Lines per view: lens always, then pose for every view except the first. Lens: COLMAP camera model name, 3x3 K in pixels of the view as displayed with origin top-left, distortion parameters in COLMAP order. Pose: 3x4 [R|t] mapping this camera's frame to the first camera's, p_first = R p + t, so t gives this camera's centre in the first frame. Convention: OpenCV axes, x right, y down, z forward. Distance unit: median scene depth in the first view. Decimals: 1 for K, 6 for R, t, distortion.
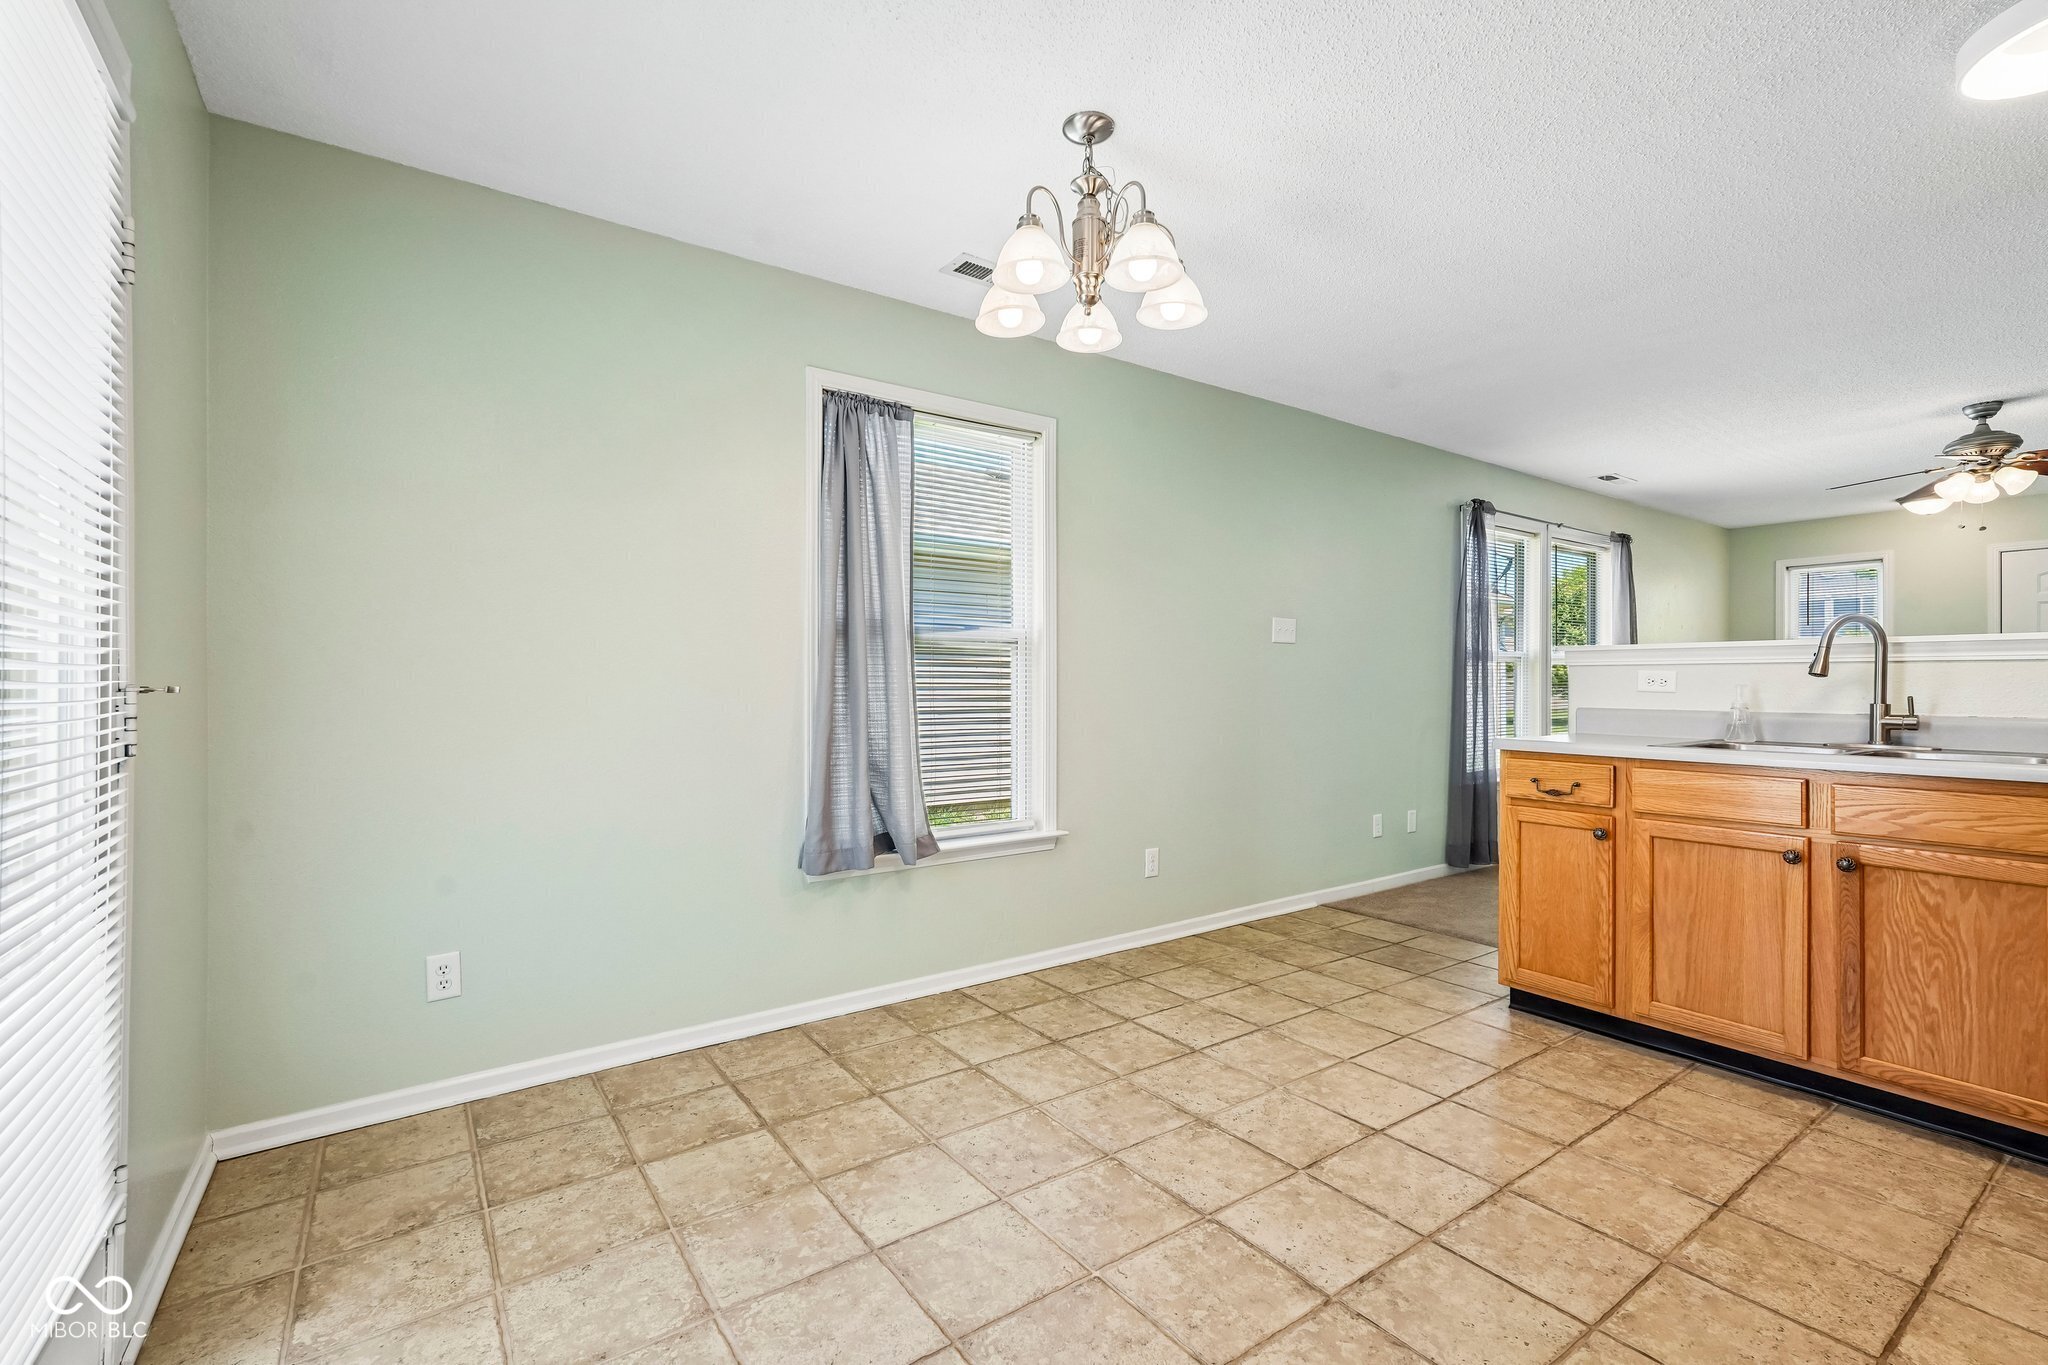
lens RADIAL K [[896.4, 0, 1021.6], [0, 896.4, 684.0], [0, 0, 1]] dist [-0.016614, 0.008459]
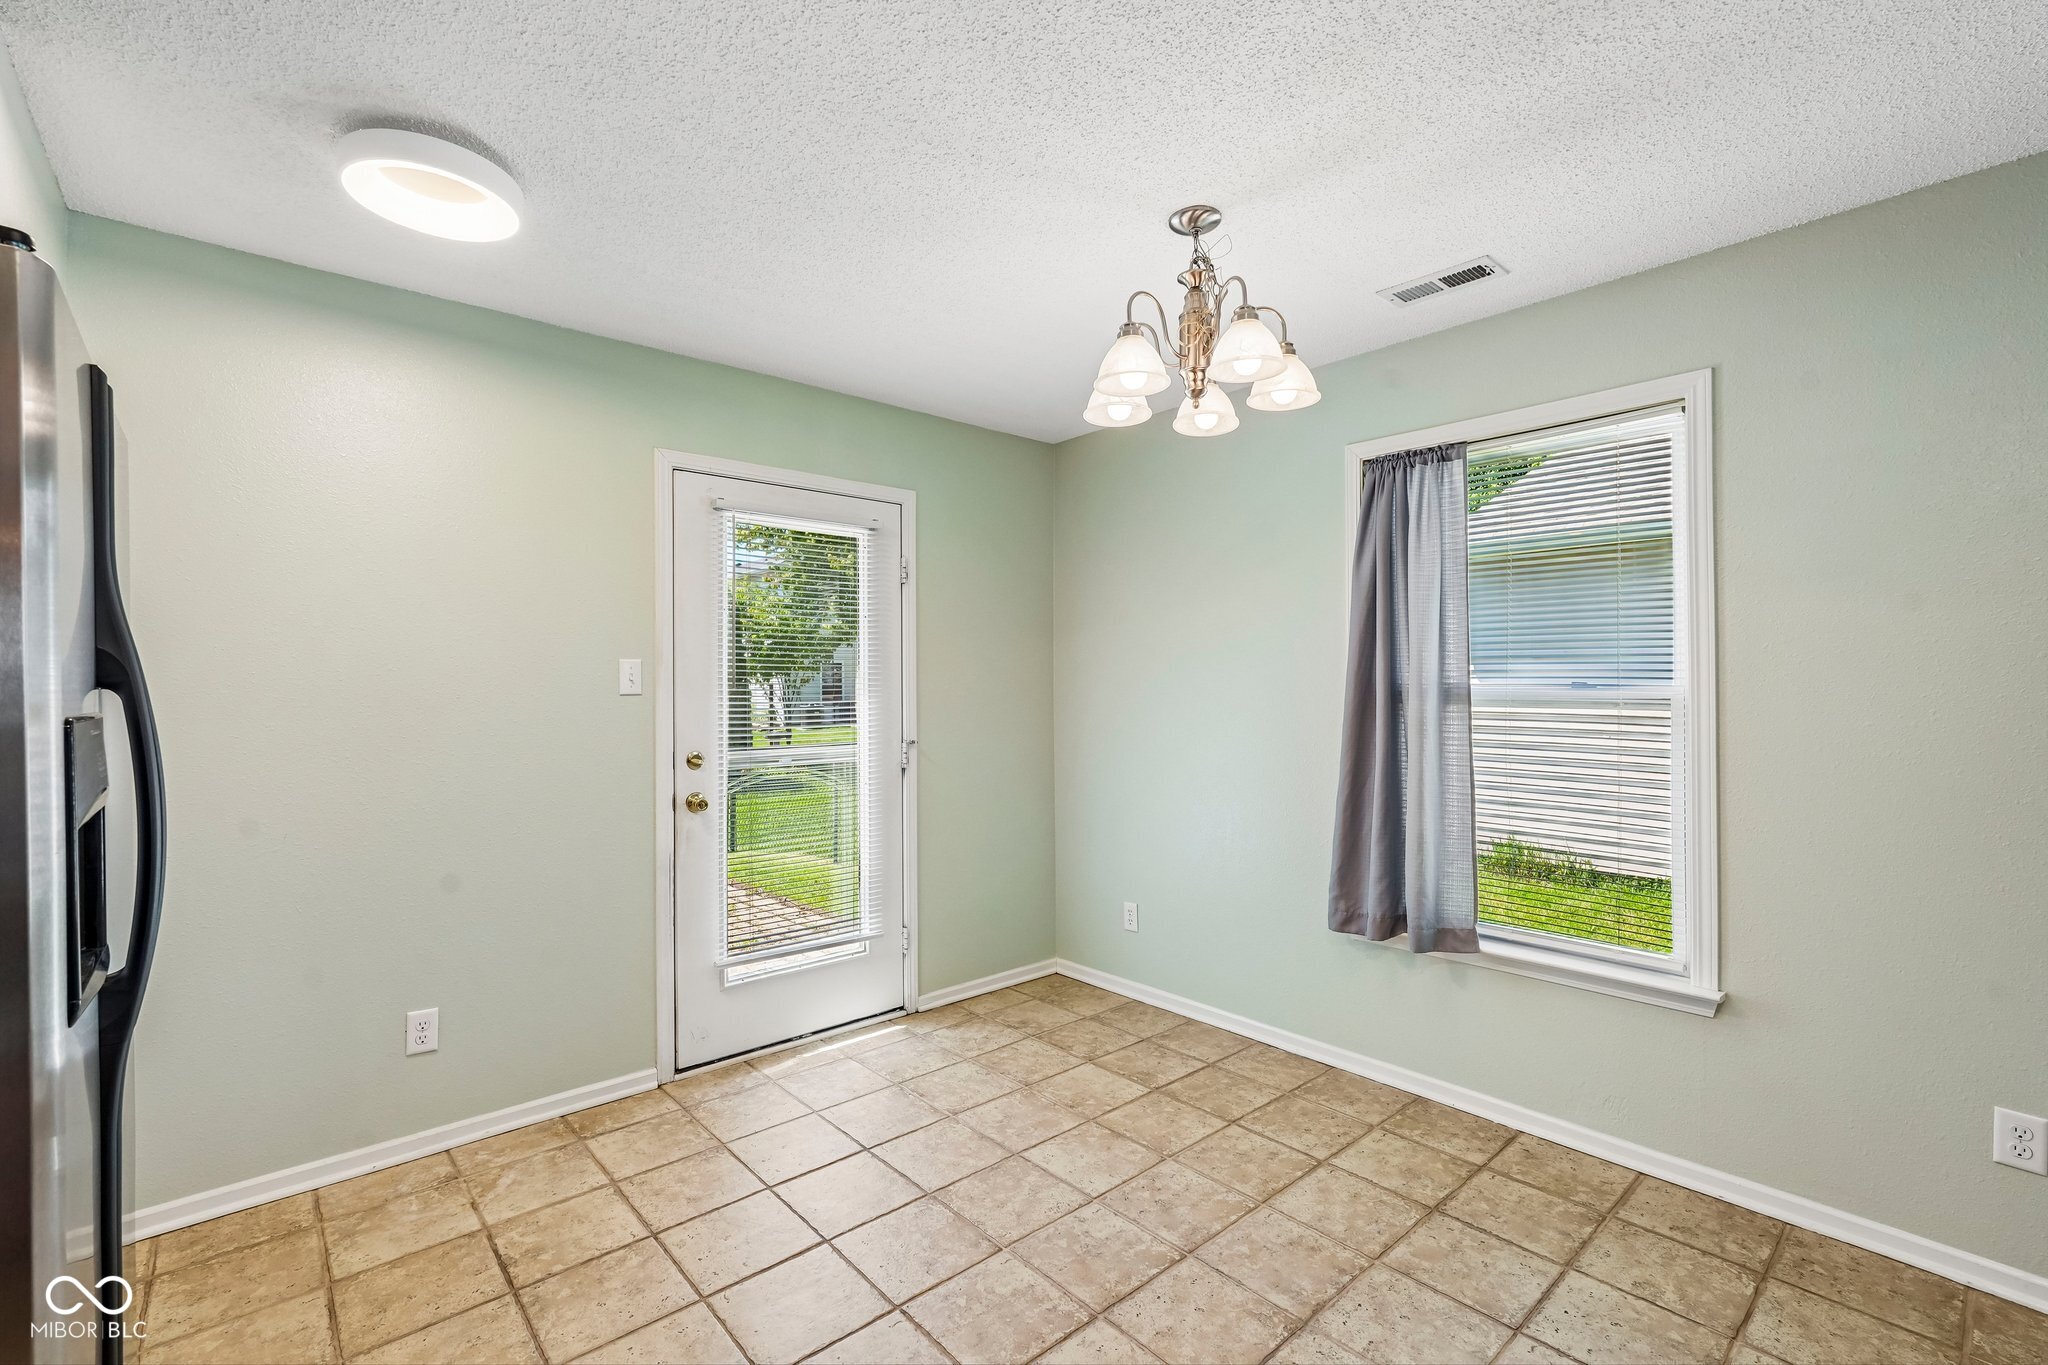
lens RADIAL K [[896.4, 0, 1021.6], [0, 896.4, 684.0], [0, 0, 1]] dist [-0.016614, 0.008459]
pose [[0.109305, 0.000698, -0.994008, 0.928373], [0.002074, 0.999997, 0.000931, -0.094344], [0.994006, -0.002164, 0.109304, 0.617185]]
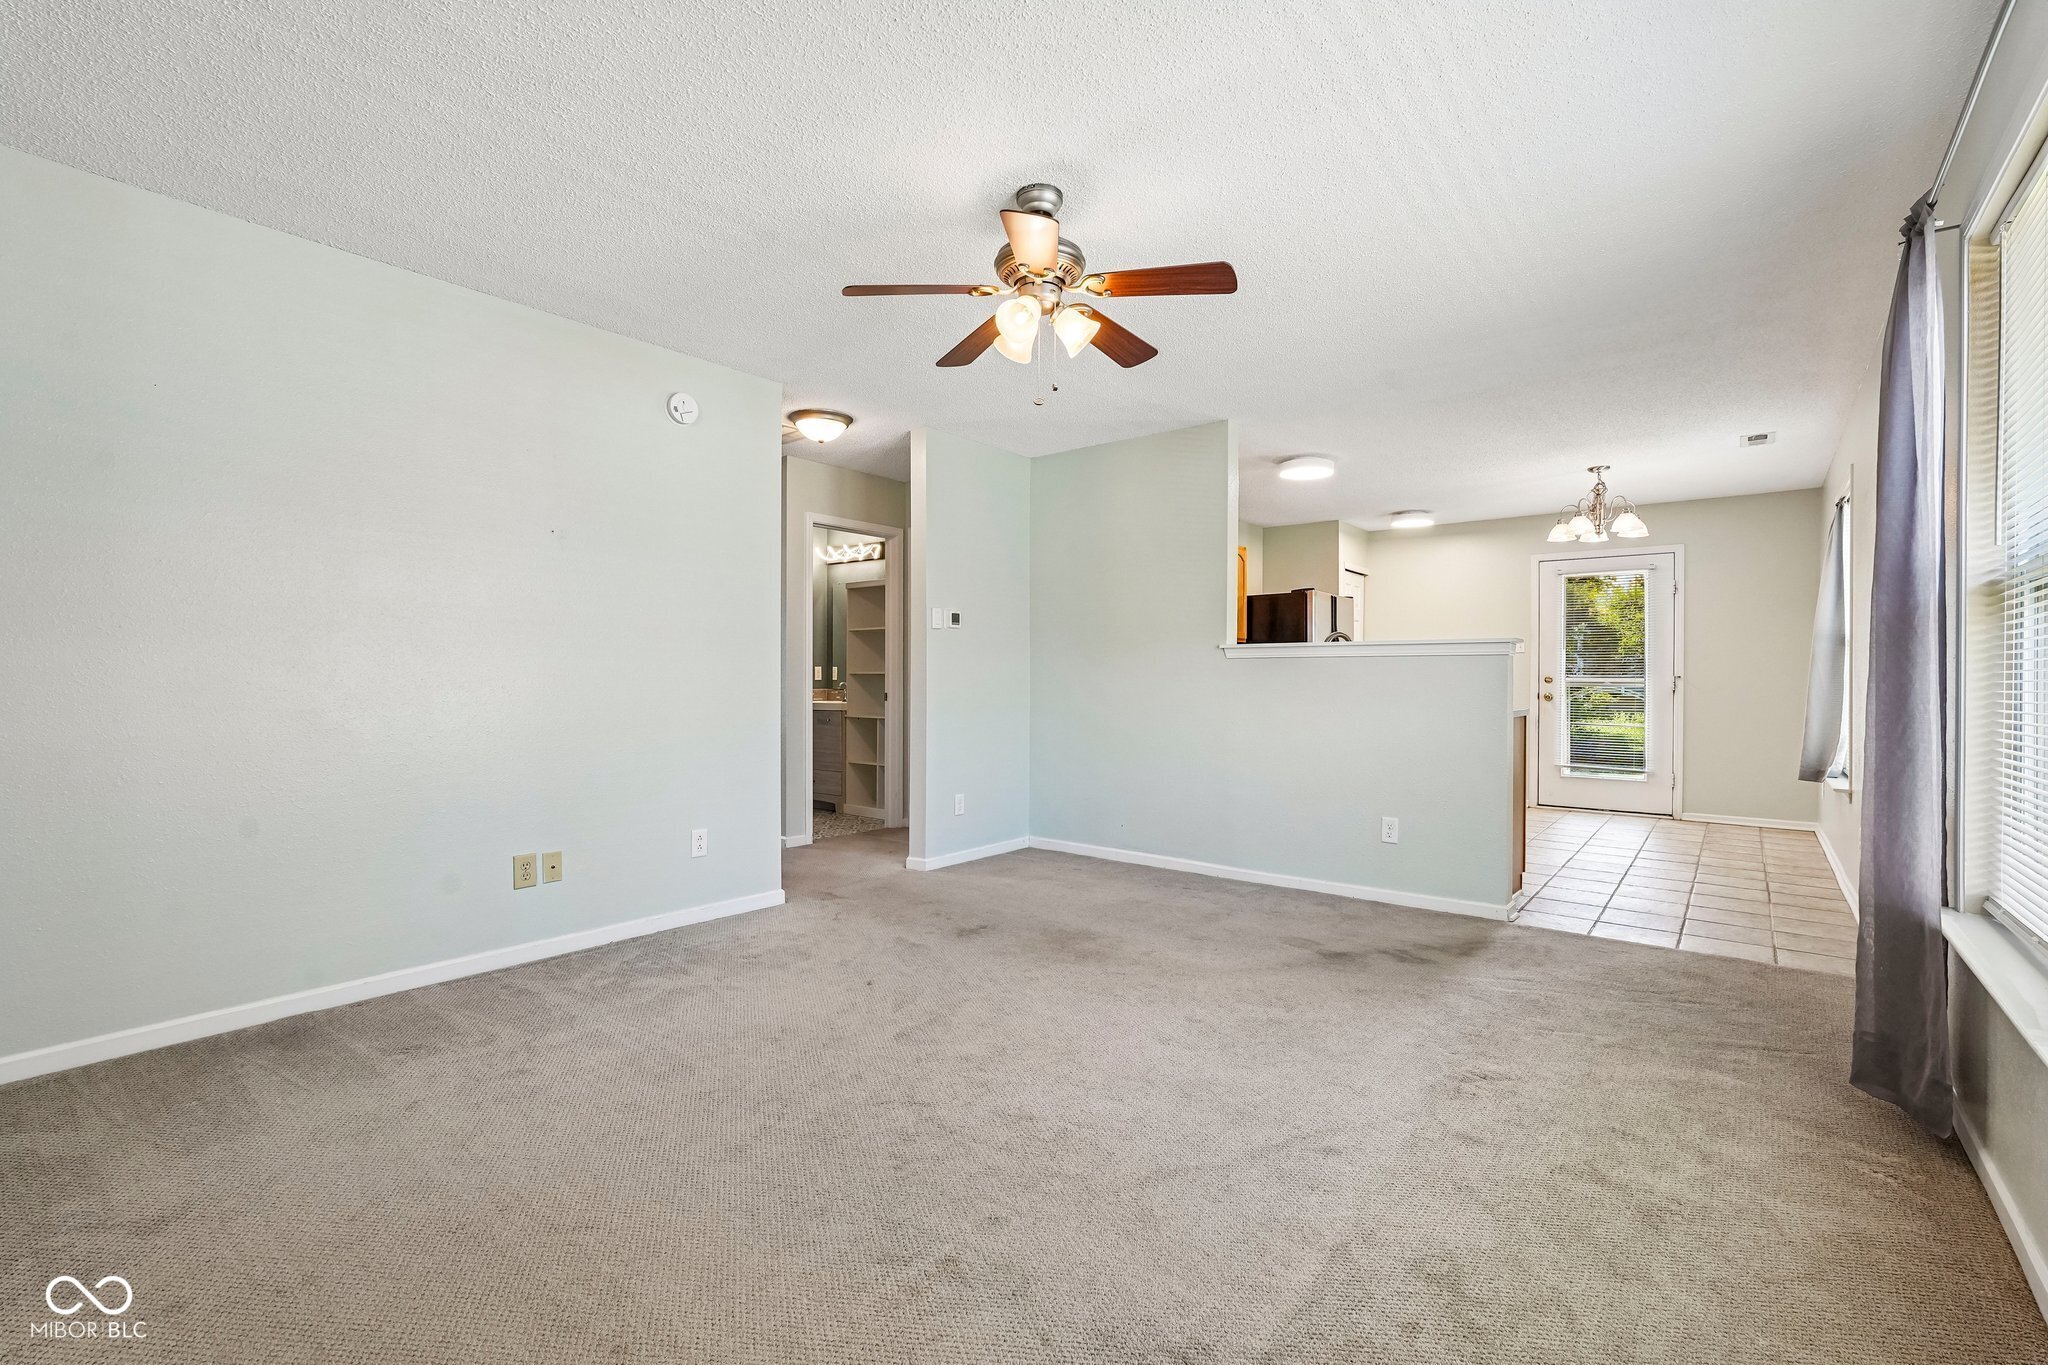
lens RADIAL K [[910.6, 0, 1027.3], [0, 910.6, 674.7], [0, 0, 1]] dist [-0.015461, 0.008768]
pose [[-0.959407, -0.006952, -0.281940, 2.223019], [-0.006534, 0.999976, -0.002423, 0.017339], [0.281950, -0.000483, -0.959429, 2.792286]]
